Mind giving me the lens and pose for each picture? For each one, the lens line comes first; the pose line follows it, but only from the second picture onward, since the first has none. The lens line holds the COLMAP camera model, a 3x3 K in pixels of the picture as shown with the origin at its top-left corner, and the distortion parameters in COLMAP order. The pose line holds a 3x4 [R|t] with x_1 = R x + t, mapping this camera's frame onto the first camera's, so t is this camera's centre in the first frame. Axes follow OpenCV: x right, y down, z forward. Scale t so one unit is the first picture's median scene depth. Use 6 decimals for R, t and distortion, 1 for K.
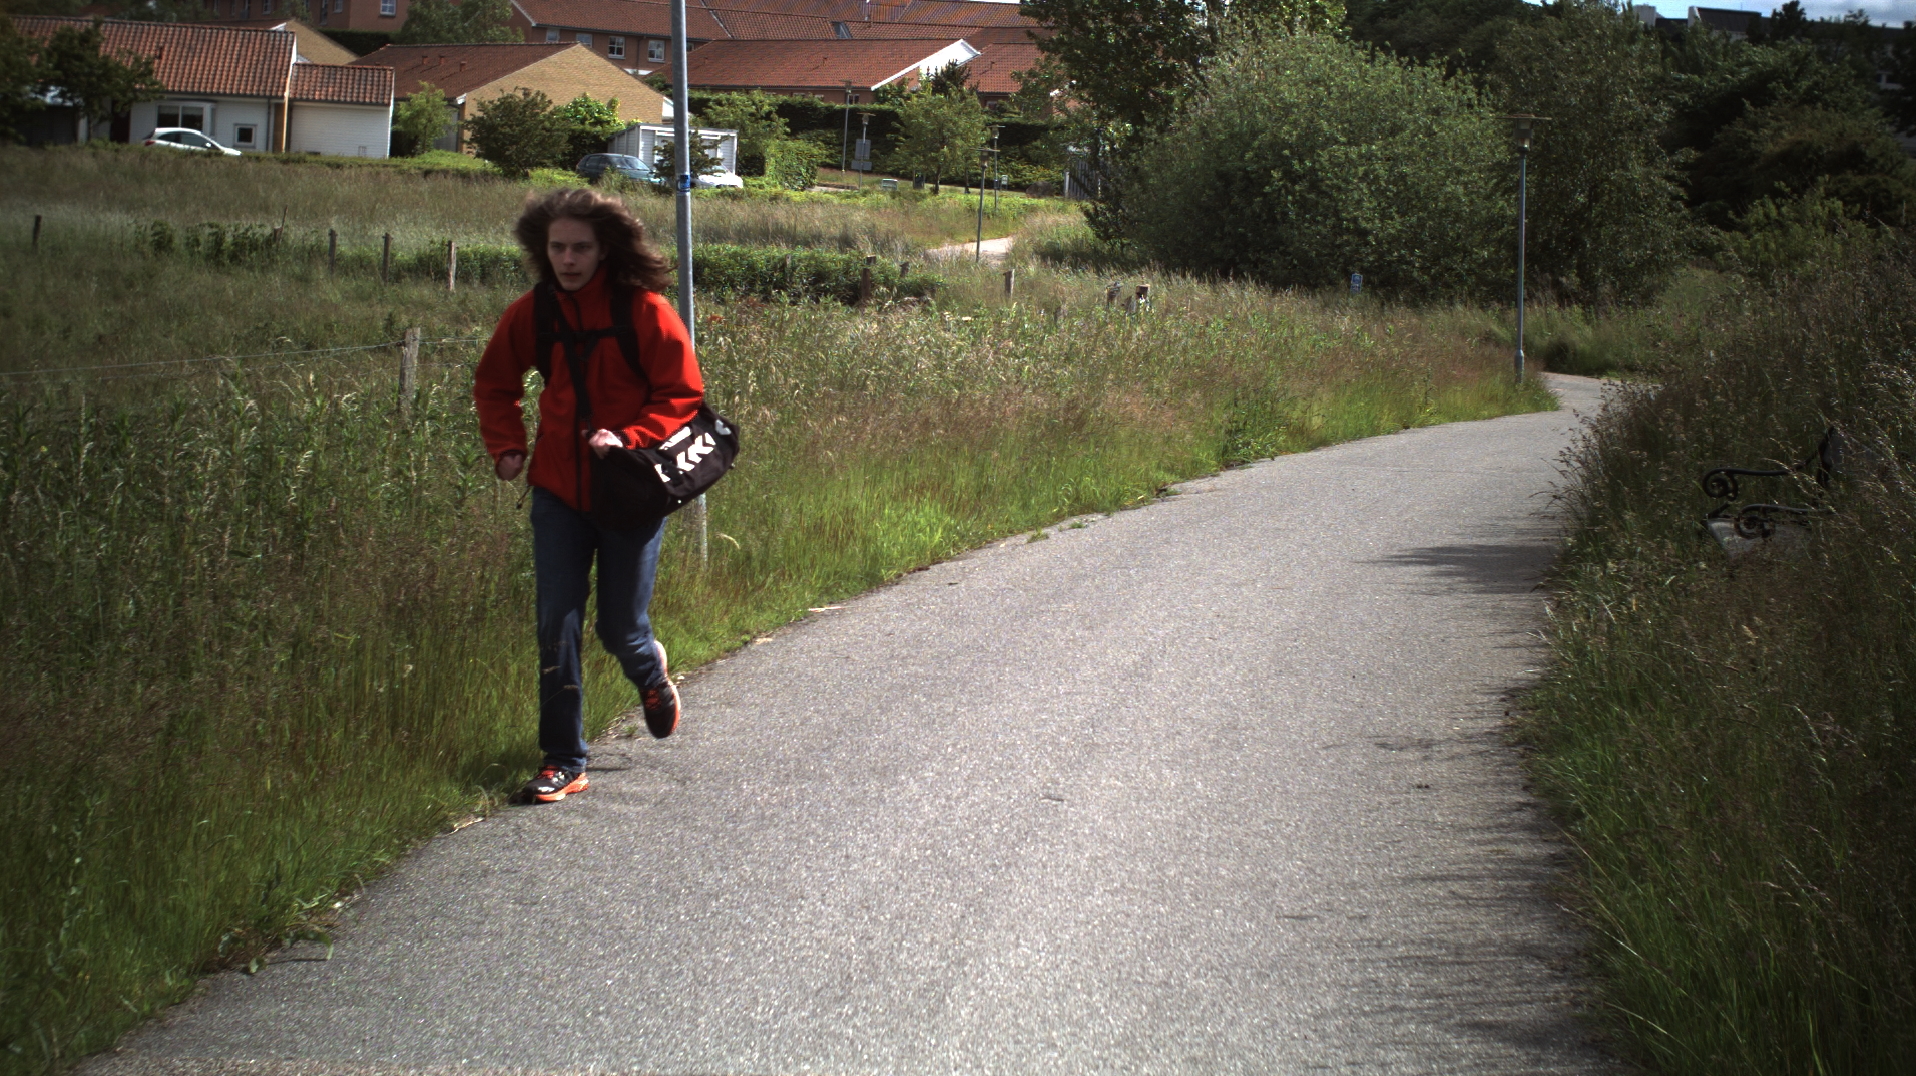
lens RADIAL K [[3426.0, 0, 958.0], [0, 3426.0, 538.0], [0, 0, 1]] dist [-0.302194, 0.453104]
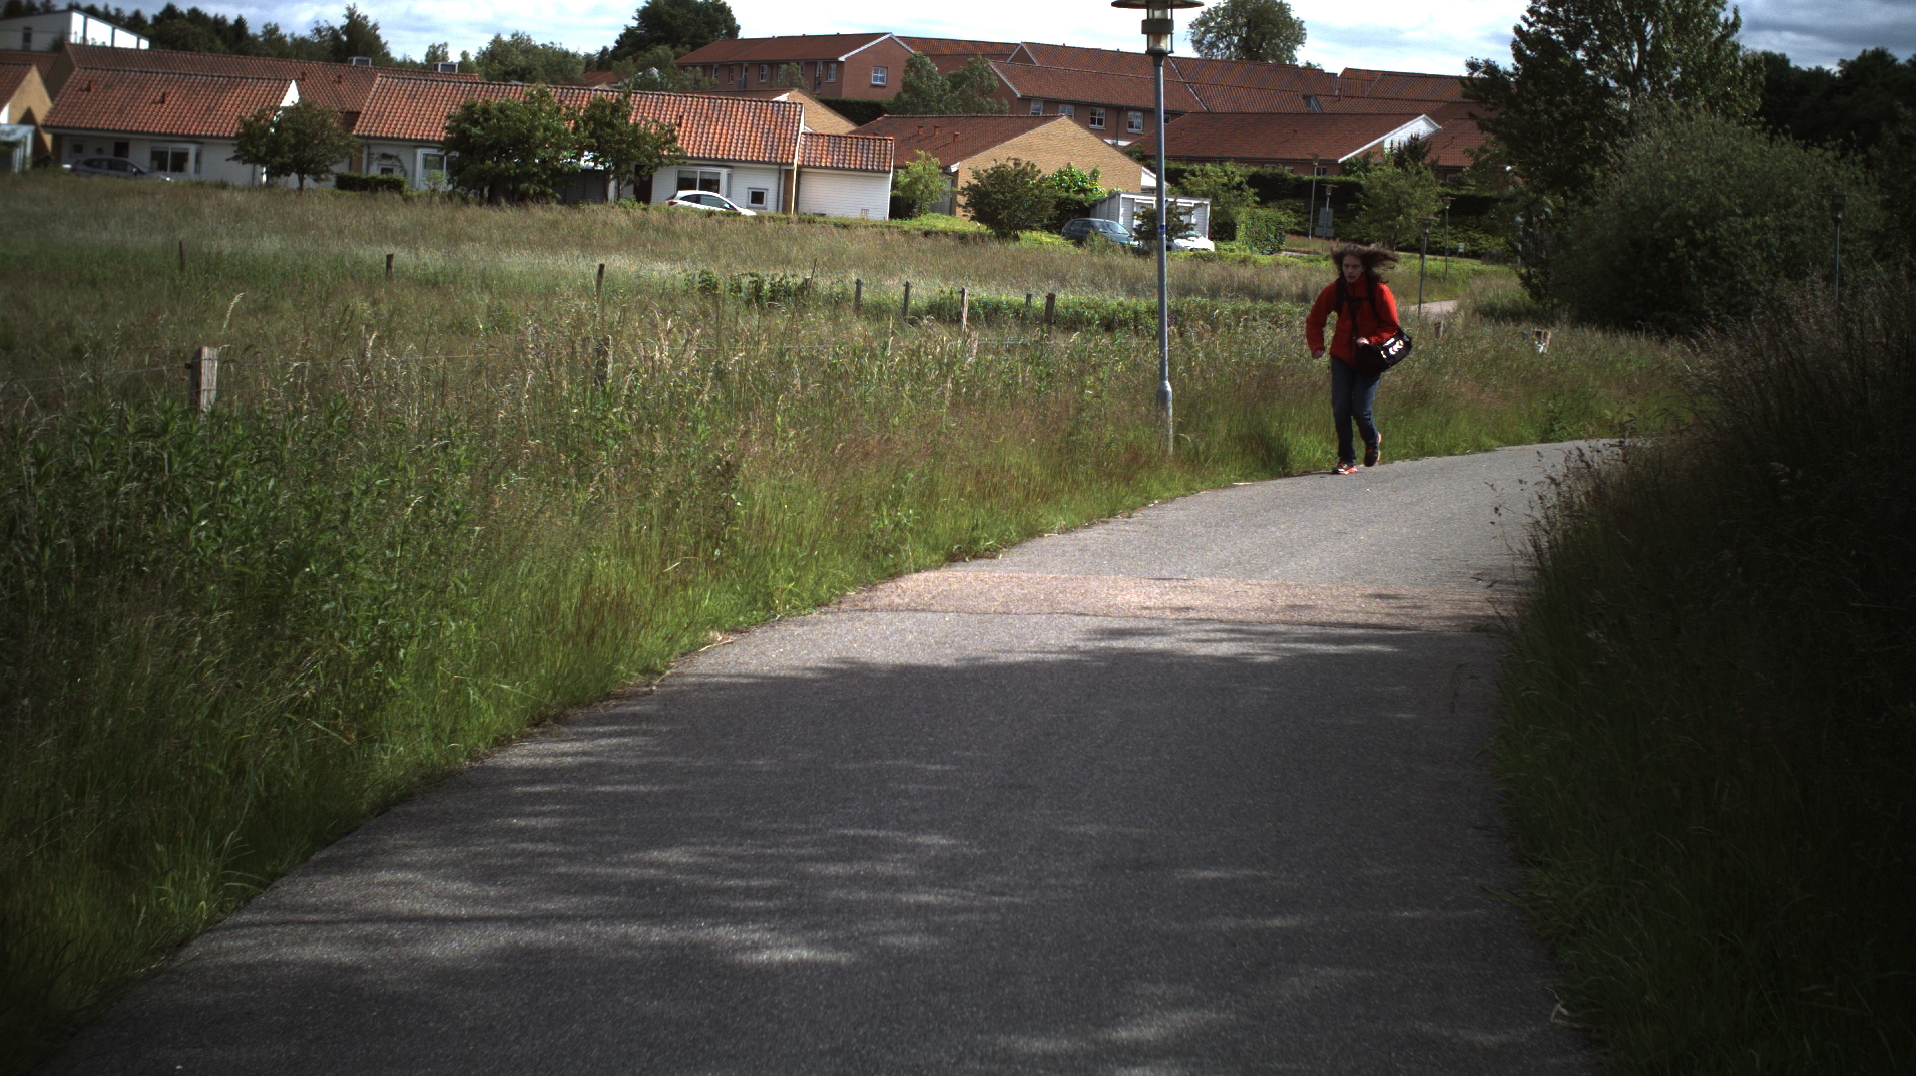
lens RADIAL K [[3426.0, 0, 958.0], [0, 3426.0, 538.0], [0, 0, 1]] dist [-0.302194, 0.453104]
pose [[0.990389, 0.016372, -0.137341, 0.010218], [-0.019103, 0.999645, -0.018595, 0.015458], [0.136988, 0.021040, 0.990349, -0.129081]]
